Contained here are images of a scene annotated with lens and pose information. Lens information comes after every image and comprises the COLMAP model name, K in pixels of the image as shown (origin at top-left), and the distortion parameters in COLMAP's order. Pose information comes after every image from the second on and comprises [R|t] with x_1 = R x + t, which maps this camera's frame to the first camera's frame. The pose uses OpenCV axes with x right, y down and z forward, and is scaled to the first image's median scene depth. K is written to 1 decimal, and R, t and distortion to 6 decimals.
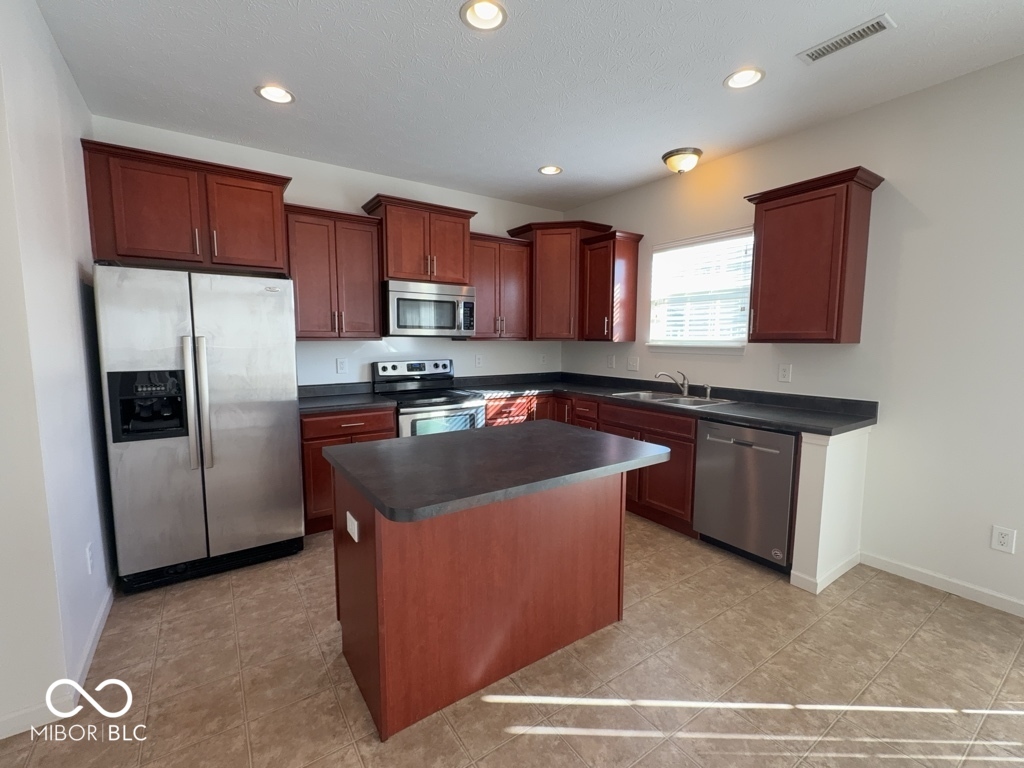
lens RADIAL K [[444.4, 0, 508.7], [0, 444.4, 386.0], [0, 0, 1]] dist [-0.001551, -0.000229]
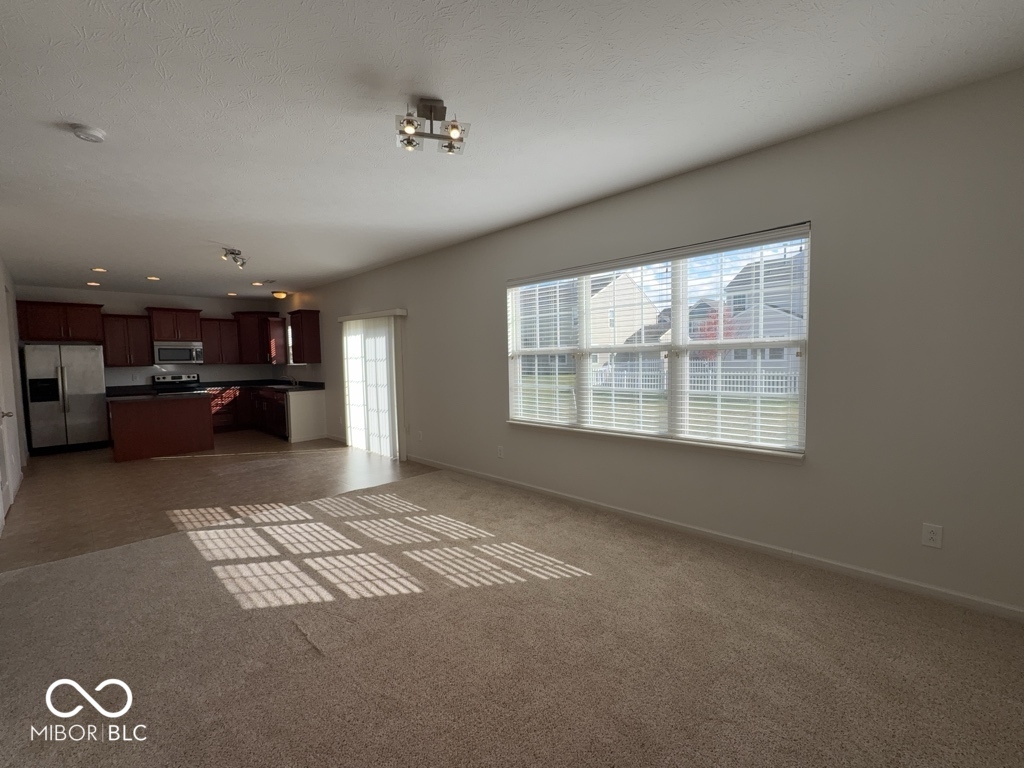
lens RADIAL K [[444.4, 0, 509.9], [0, 444.4, 386.8], [0, 0, 1]] dist [-0.001551, -0.000229]
pose [[0.979886, -0.034639, 0.196530, 1.166041], [0.043413, 0.998235, -0.040515, 0.195408], [-0.194780, 0.048232, 0.979660, -1.765380]]
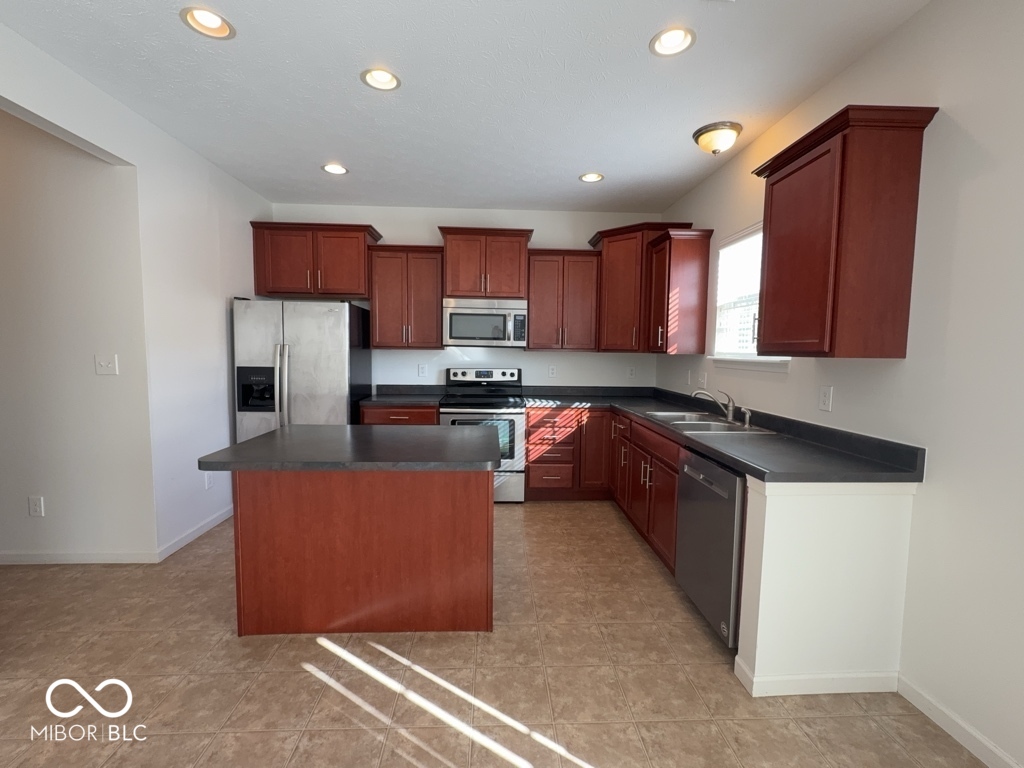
lens RADIAL K [[444.4, 0, 510.5], [0, 444.4, 386.0], [0, 0, 1]] dist [-0.001551, -0.000229]
pose [[0.854030, 0.051094, -0.517708, 0.505333], [-0.066302, 0.997740, -0.010903, -0.006568], [0.515981, 0.043637, 0.855488, 0.101010]]
